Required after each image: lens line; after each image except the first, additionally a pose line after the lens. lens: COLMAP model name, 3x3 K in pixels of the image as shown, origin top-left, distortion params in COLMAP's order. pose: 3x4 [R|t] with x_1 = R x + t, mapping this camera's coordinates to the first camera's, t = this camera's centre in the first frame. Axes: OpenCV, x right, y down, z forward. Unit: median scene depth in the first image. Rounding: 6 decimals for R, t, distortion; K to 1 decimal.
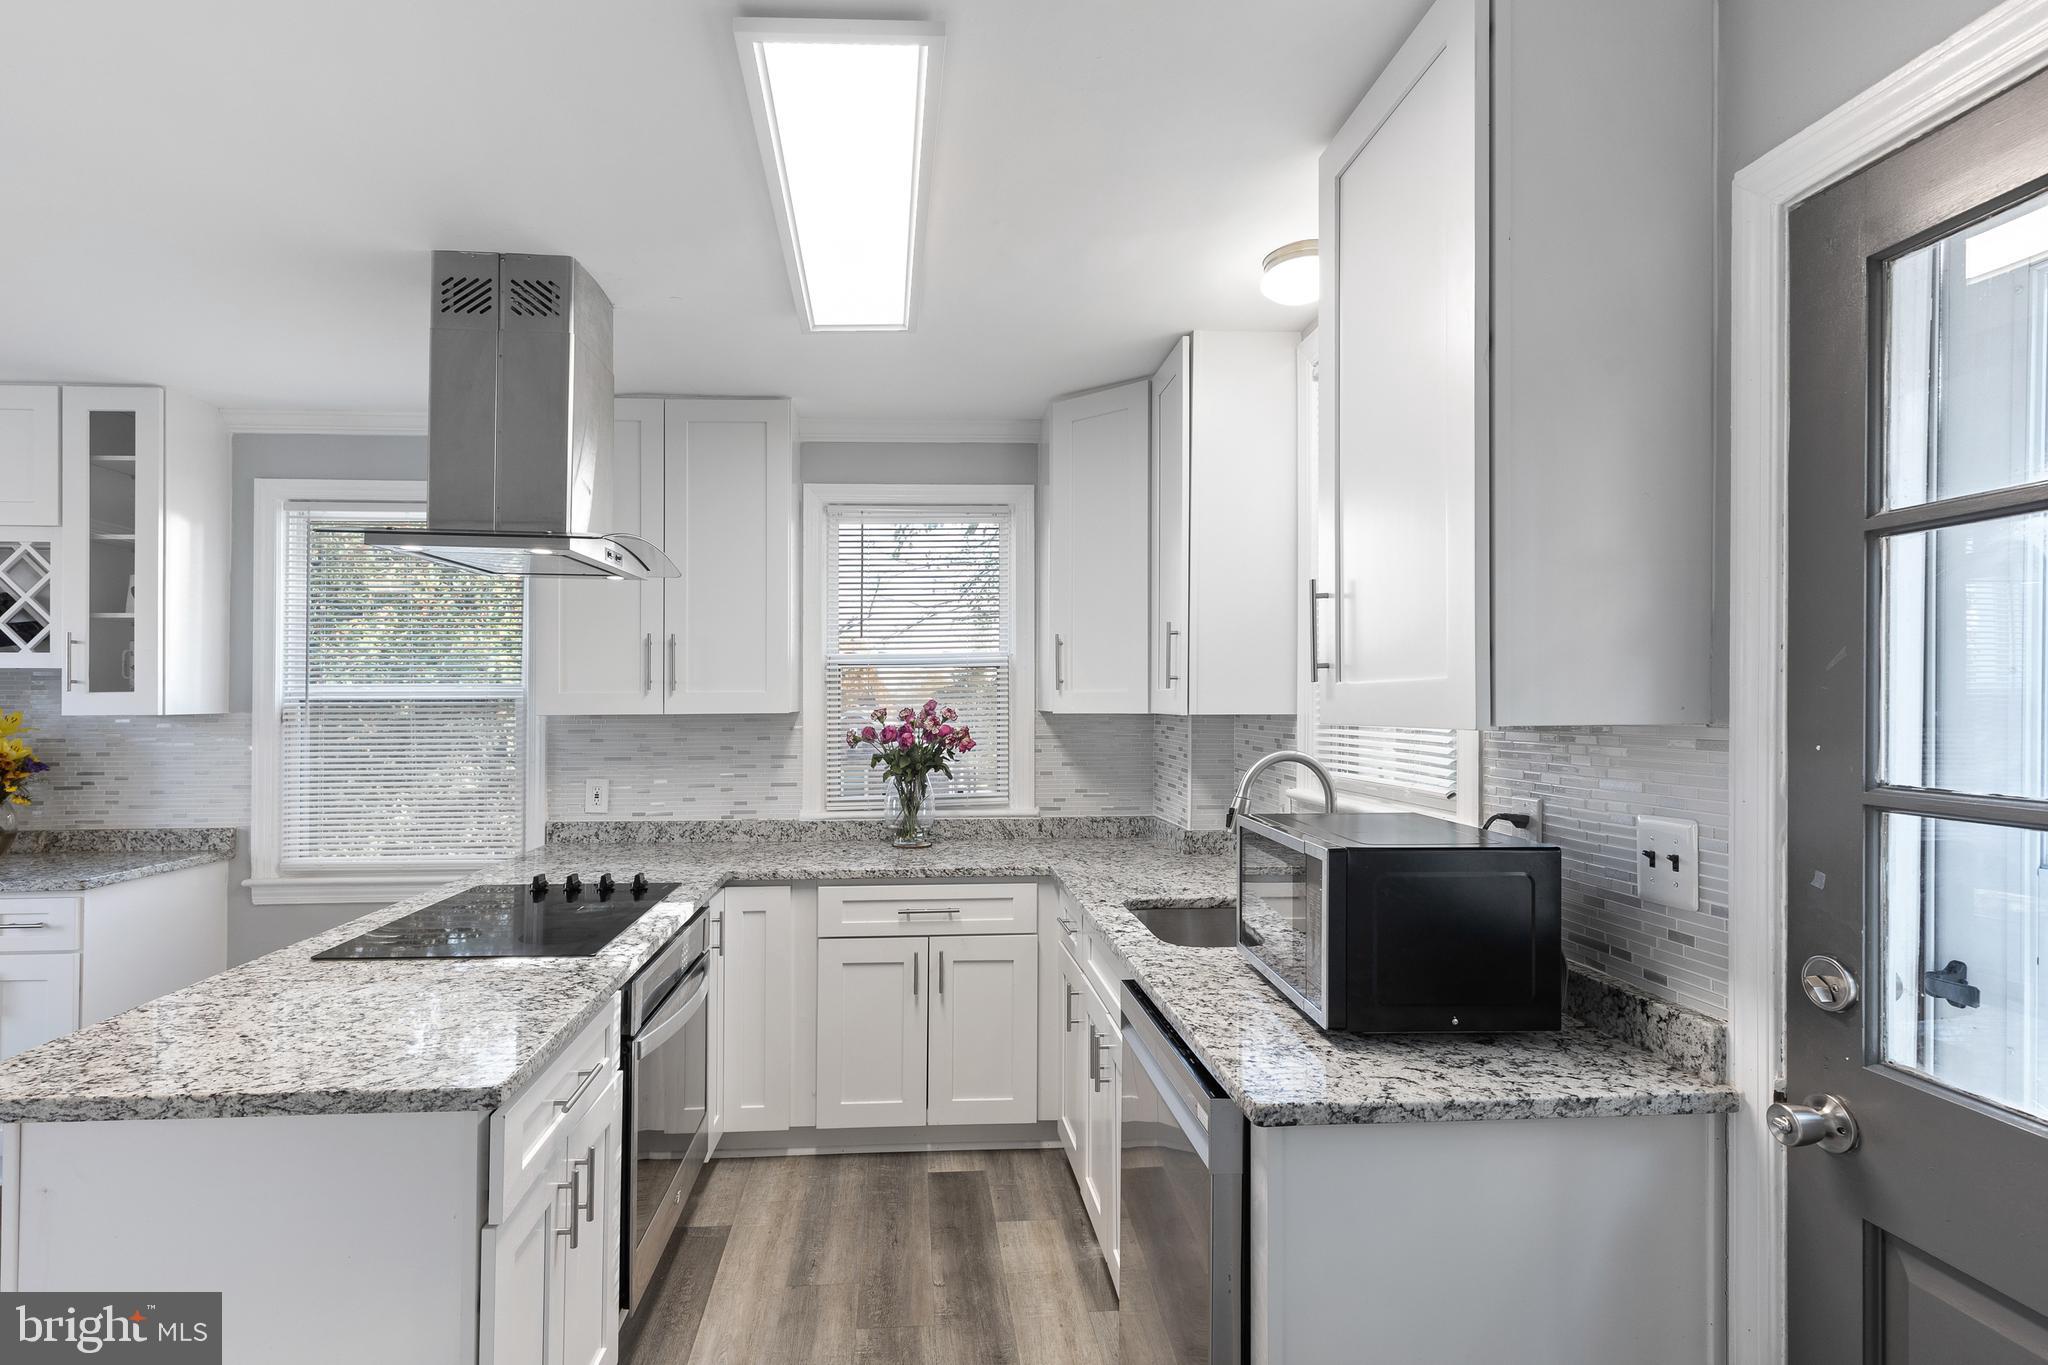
lens RADIAL K [[942.4, 0, 1024.0], [0, 942.4, 682.5], [0, 0, 1]] dist [0.012106, 0.000078]
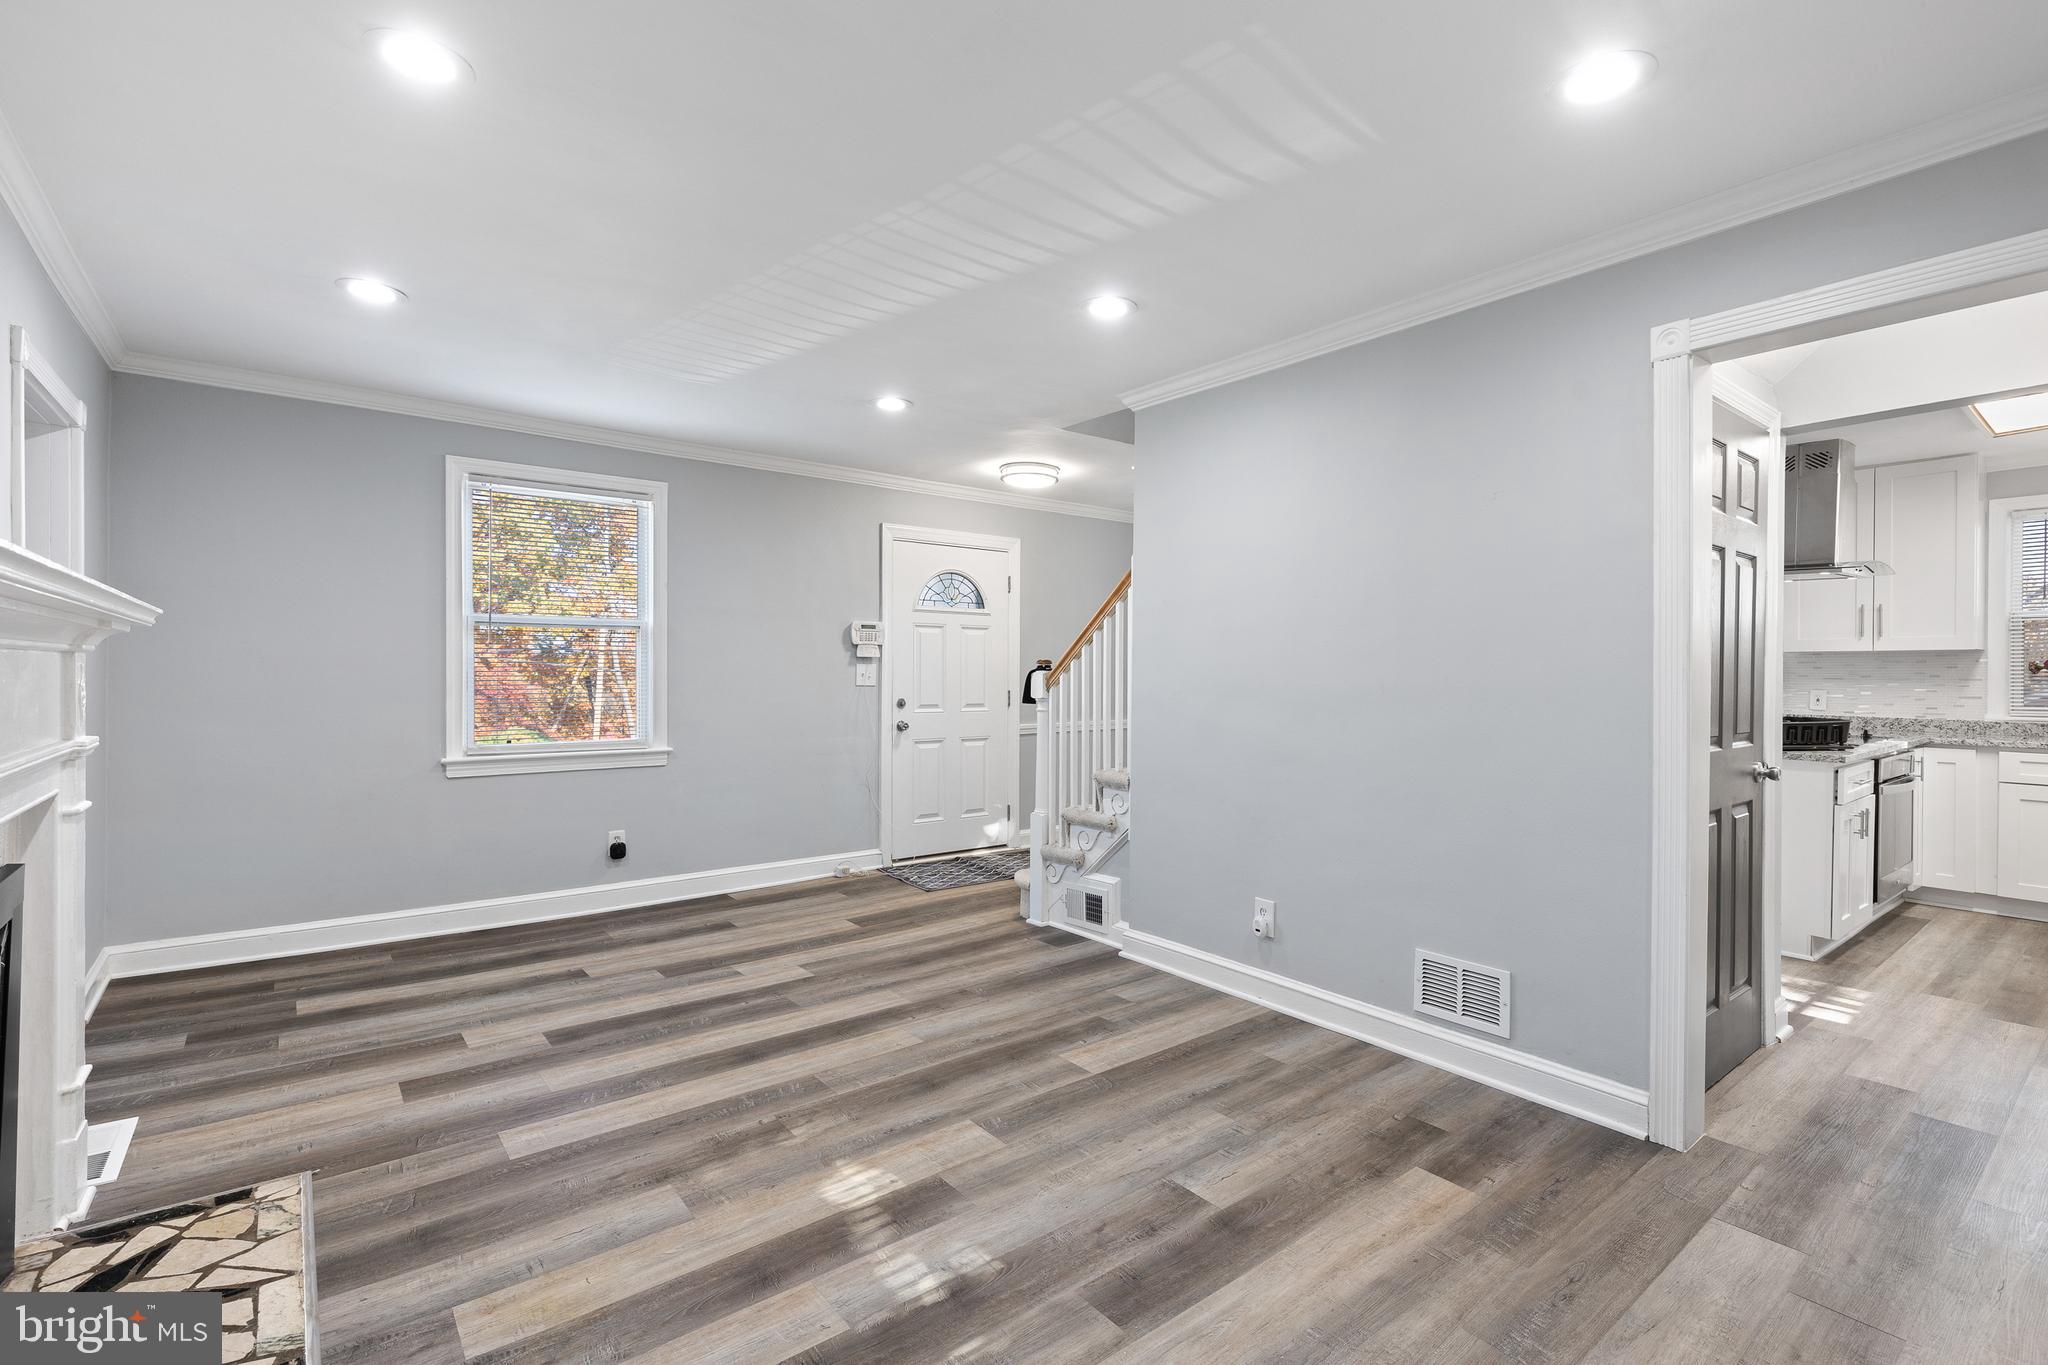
lens RADIAL K [[928.9, 0, 1033.1], [0, 928.9, 673.0], [0, 0, 1]] dist [0.012637, -0.000502]
pose [[0.517877, 0.003898, -0.855446, 0.288528], [-0.000390, 0.999991, 0.004321, 0.067239], [0.855455, -0.001904, 0.517874, -1.194945]]
